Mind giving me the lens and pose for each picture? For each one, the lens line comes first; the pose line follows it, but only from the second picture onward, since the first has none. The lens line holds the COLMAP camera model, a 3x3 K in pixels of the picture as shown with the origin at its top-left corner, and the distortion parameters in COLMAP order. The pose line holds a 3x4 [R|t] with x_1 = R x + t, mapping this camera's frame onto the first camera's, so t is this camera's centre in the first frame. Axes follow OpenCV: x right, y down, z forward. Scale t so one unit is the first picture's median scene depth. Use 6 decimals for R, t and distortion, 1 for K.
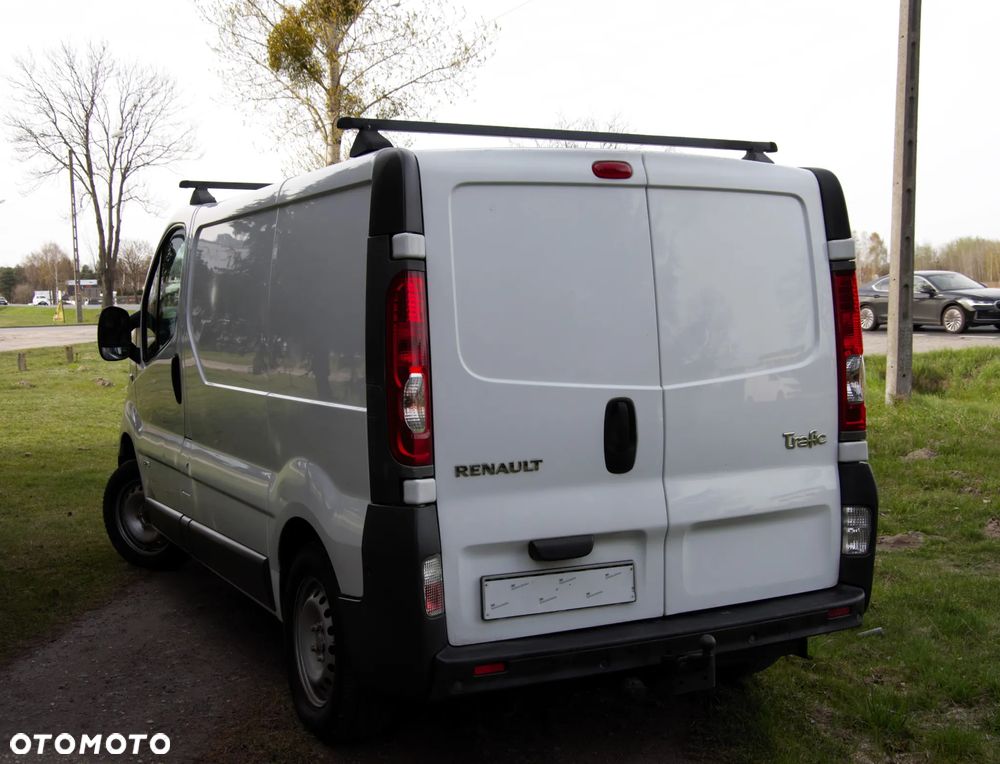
lens RADIAL K [[1199.6, 0, 515.8], [0, 1199.6, 383.1], [0, 0, 1]] dist [-0.006455, 0.026421]
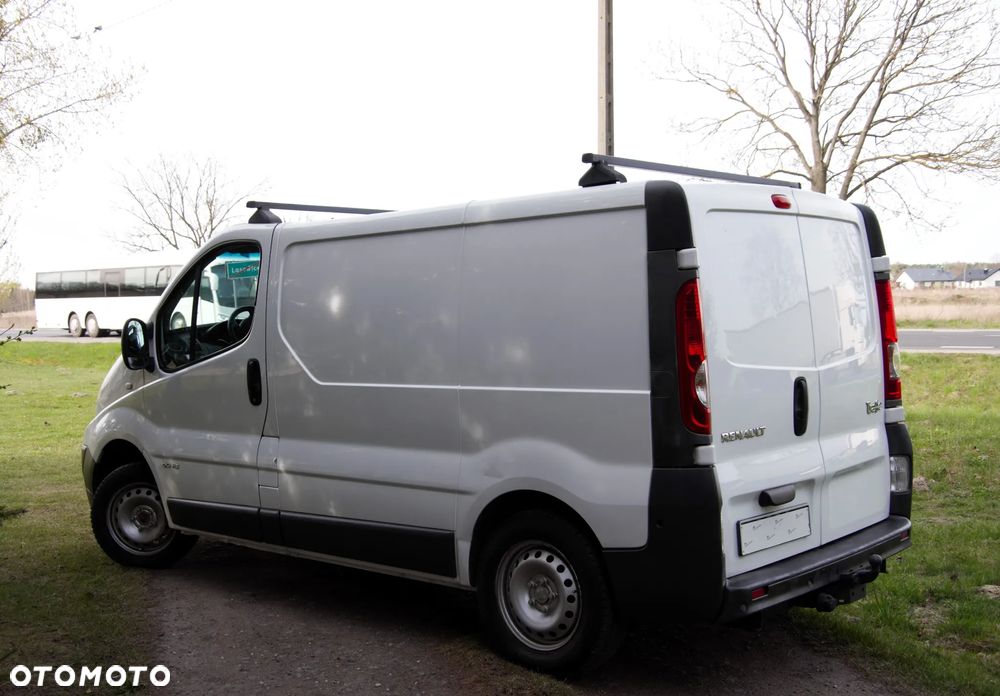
lens RADIAL K [[1080.2, 0, 474.9], [0, 1080.2, 348.5], [0, 0, 1]] dist [-0.023999, 0.135550]
pose [[0.944396, -0.021226, 0.328125, -0.483168], [0.034345, 0.998823, -0.034236, 0.007109], [-0.327013, 0.043601, 0.944014, 0.011533]]
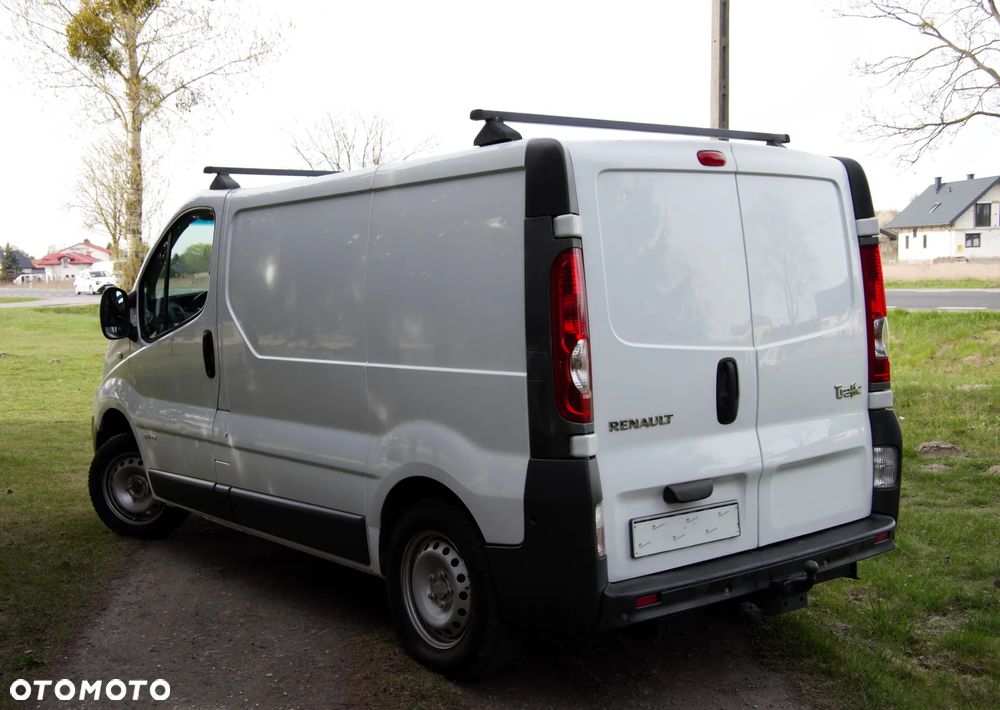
lens RADIAL K [[1110.8, 0, 468.0], [0, 1110.8, 350.5], [0, 0, 1]] dist [-0.021787, 0.149693]
pose [[0.985977, -0.025181, 0.164968, -0.255313], [0.025729, 0.999668, -0.001187, 0.000084], [-0.164883, 0.005415, 0.986298, -0.001399]]
